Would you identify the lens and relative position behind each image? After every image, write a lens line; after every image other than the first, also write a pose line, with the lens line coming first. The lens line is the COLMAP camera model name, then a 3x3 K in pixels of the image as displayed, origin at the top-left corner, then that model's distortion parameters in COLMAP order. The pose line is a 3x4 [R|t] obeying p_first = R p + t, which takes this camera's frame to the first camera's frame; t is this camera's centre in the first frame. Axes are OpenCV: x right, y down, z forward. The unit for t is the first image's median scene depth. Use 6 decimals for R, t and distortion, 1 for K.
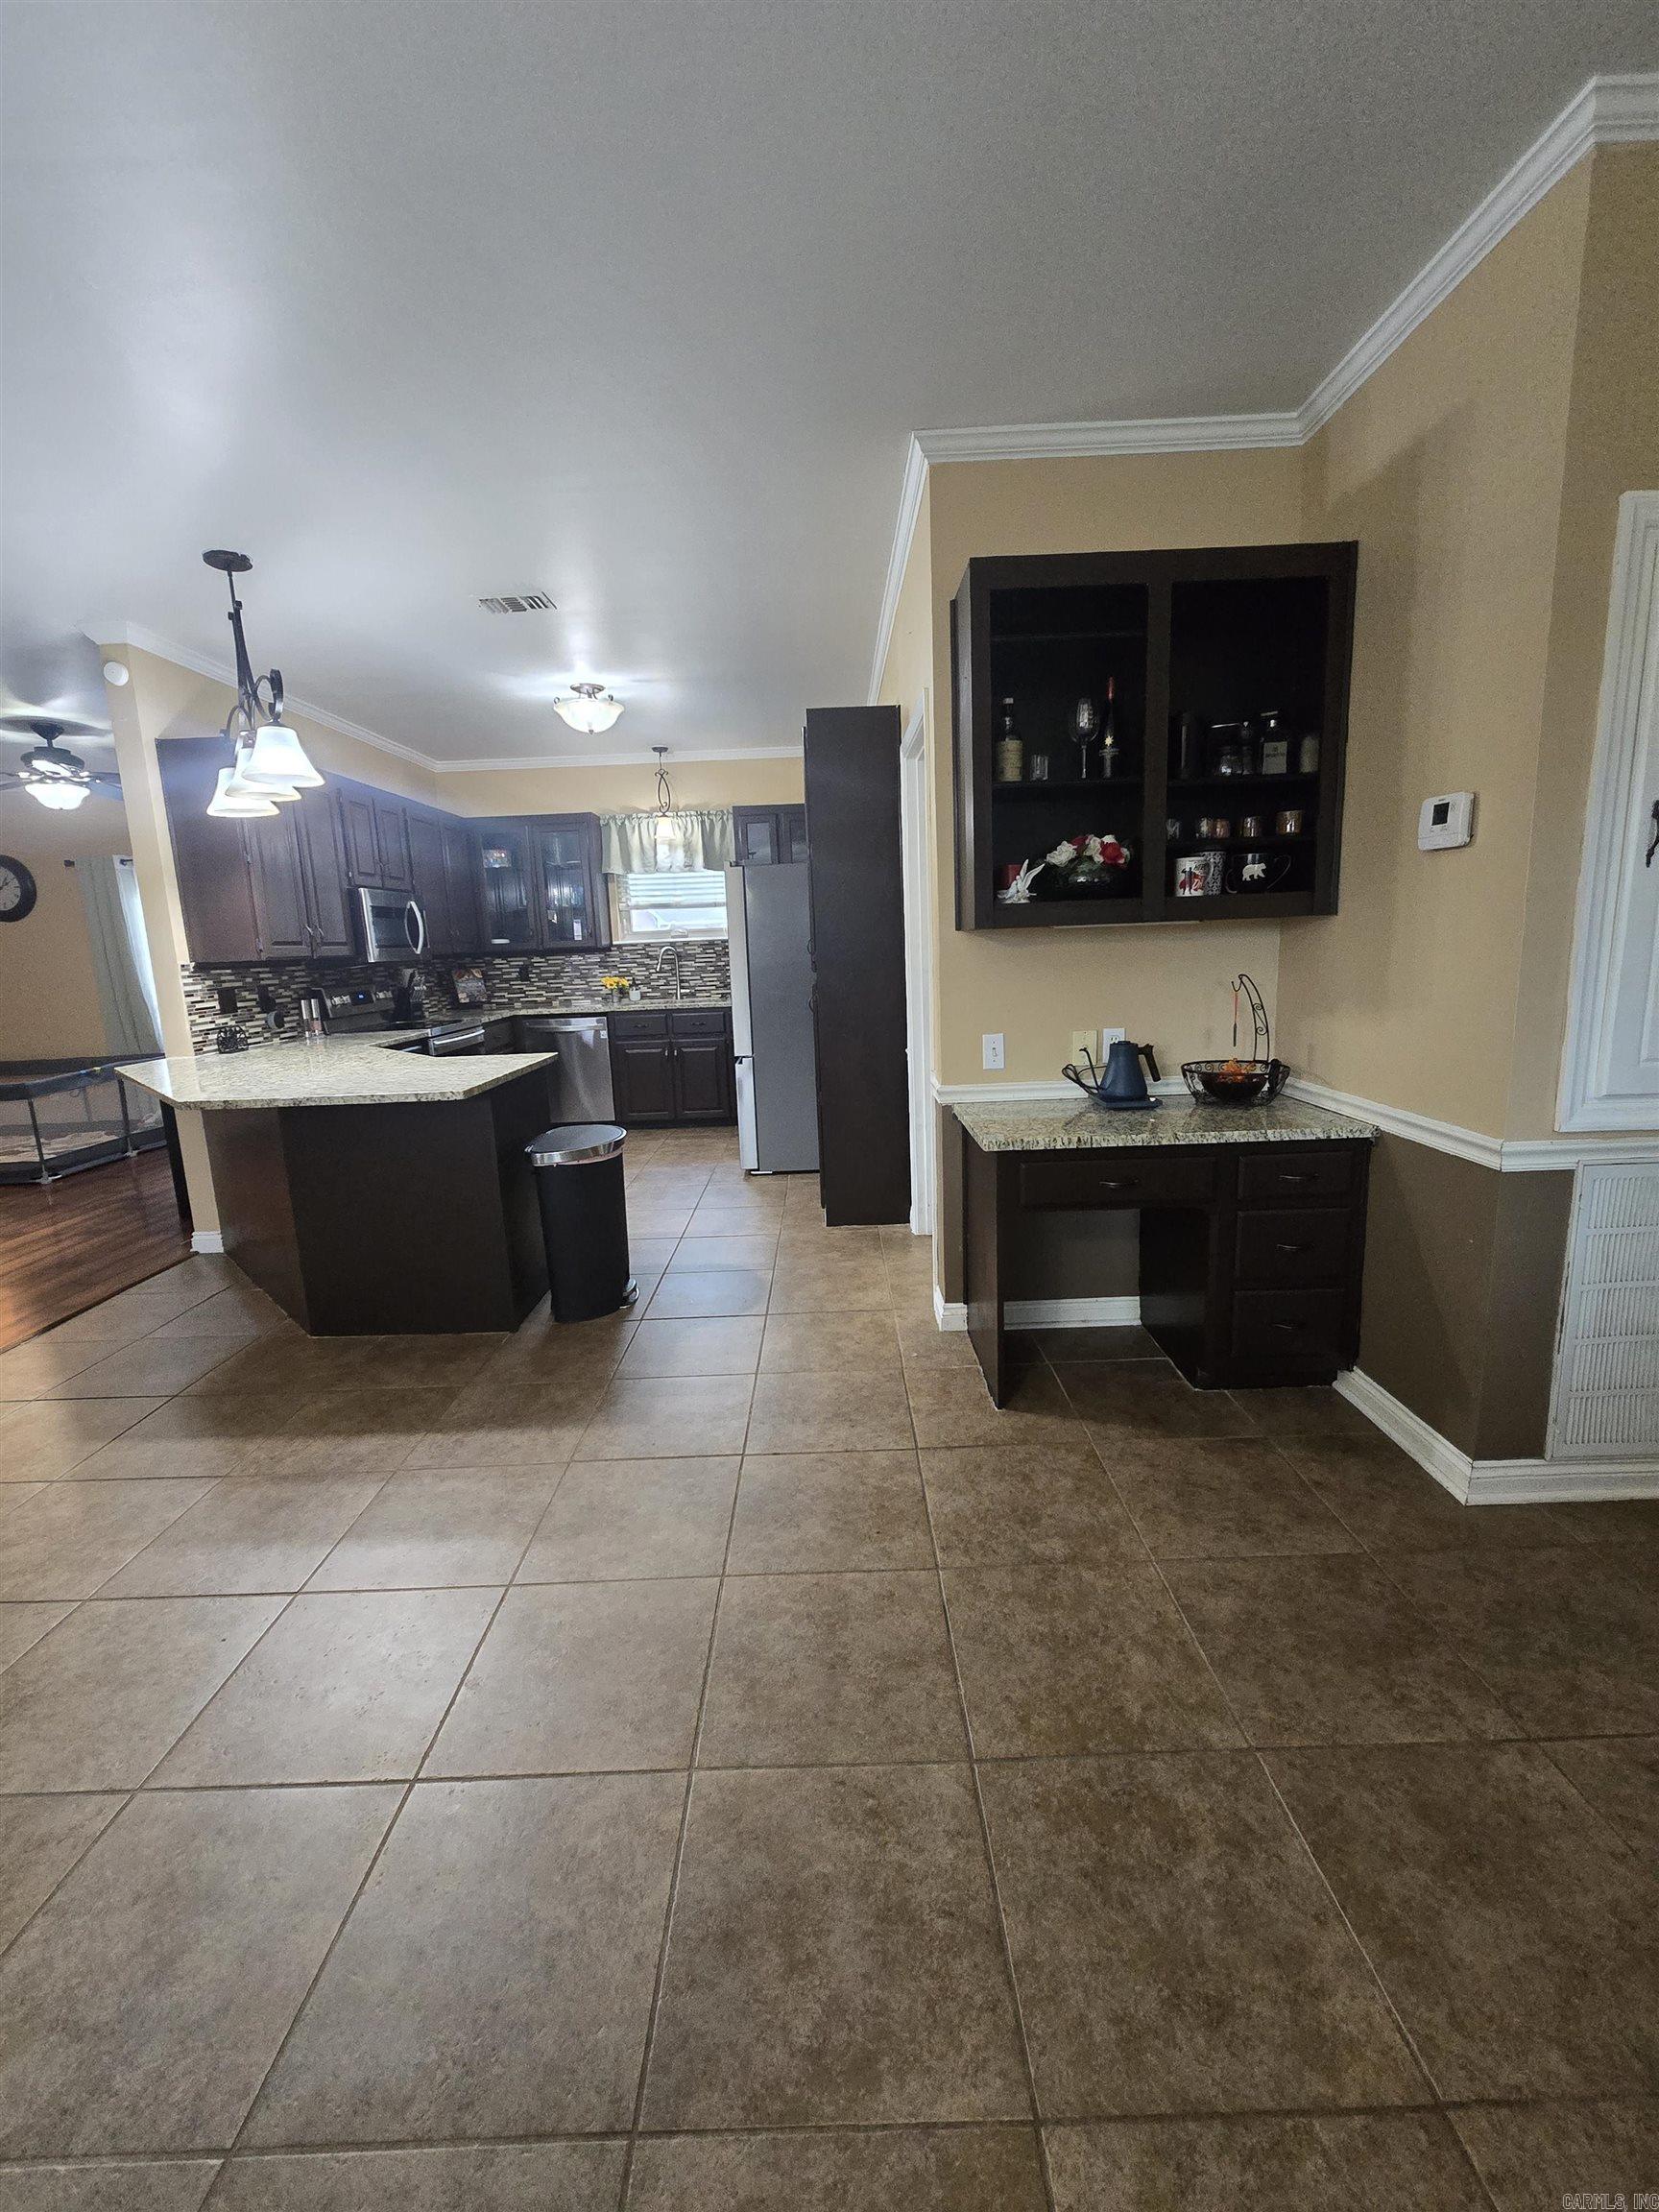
lens RADIAL K [[893.8, 0, 829.5], [0, 893.8, 1106.0], [0, 0, 1]] dist [-0.006216, -0.000062]
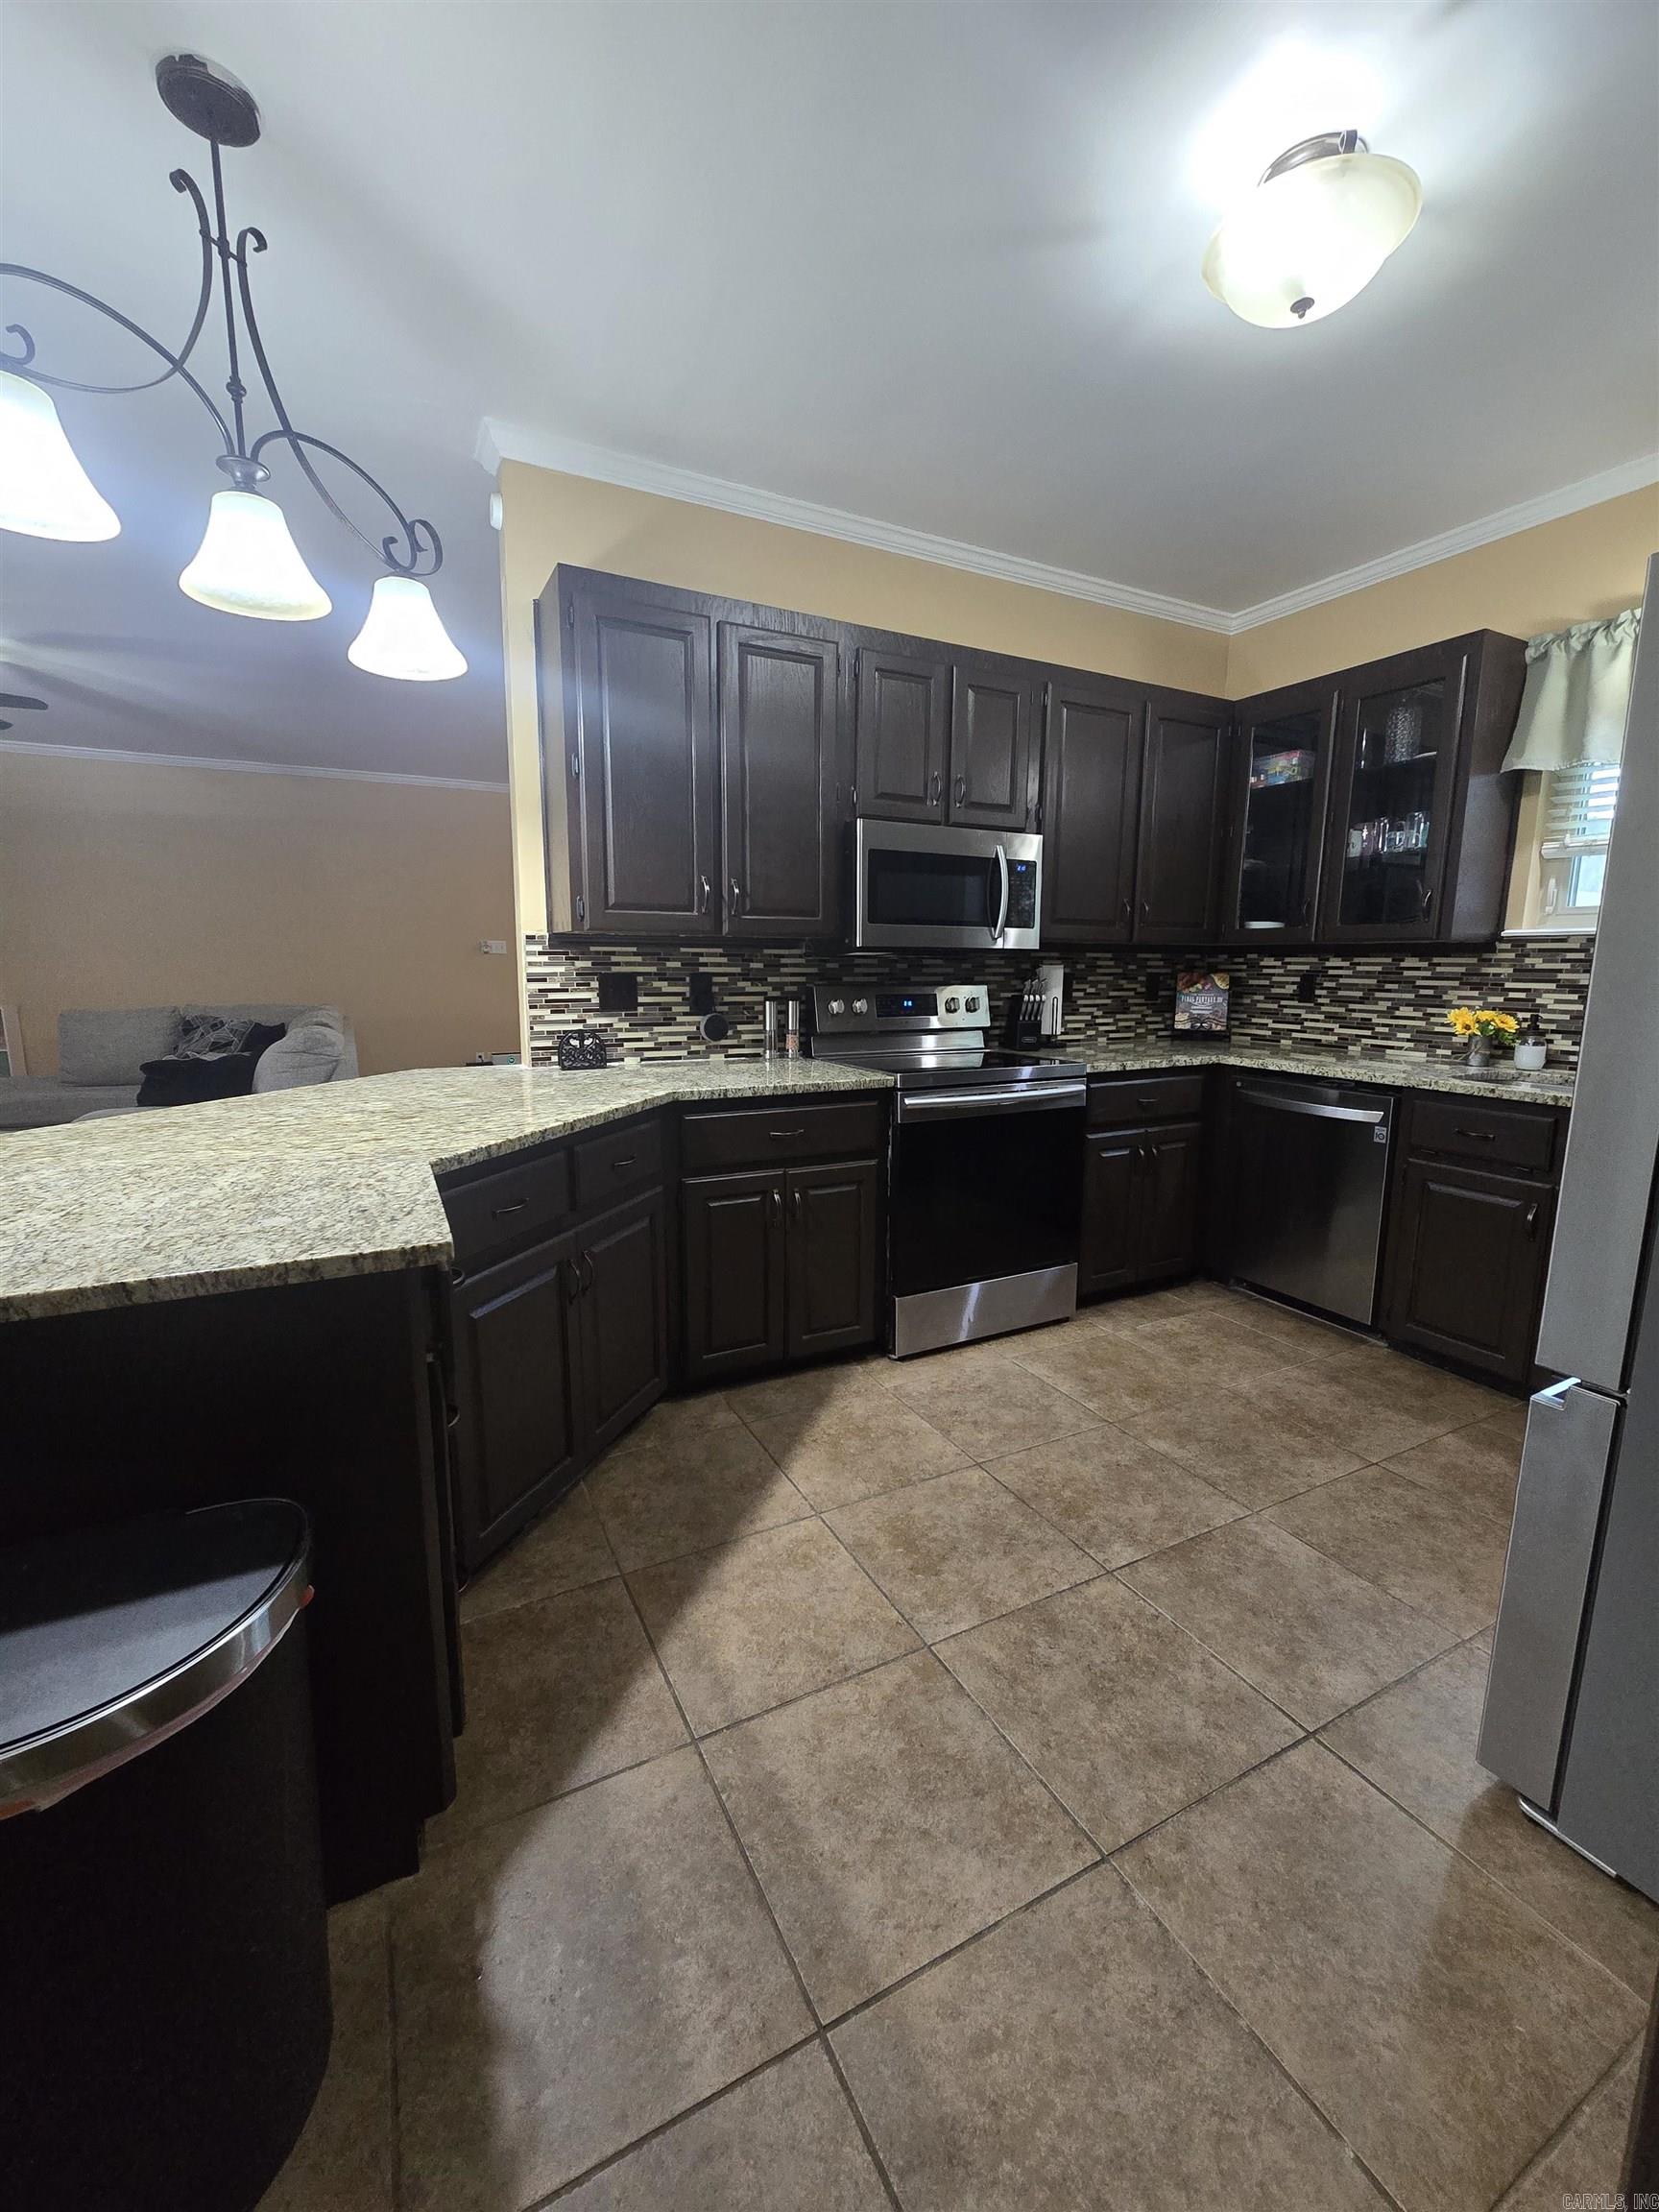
lens RADIAL K [[906.7, 0, 829.5], [0, 906.7, 1106.0], [0, 0, 1]] dist [-0.009430, -0.000145]
pose [[0.457764, 0.184904, -0.869634, 0.022530], [-0.185912, 0.976418, 0.109746, -0.228025], [0.869419, 0.111438, 0.481345, 1.338770]]
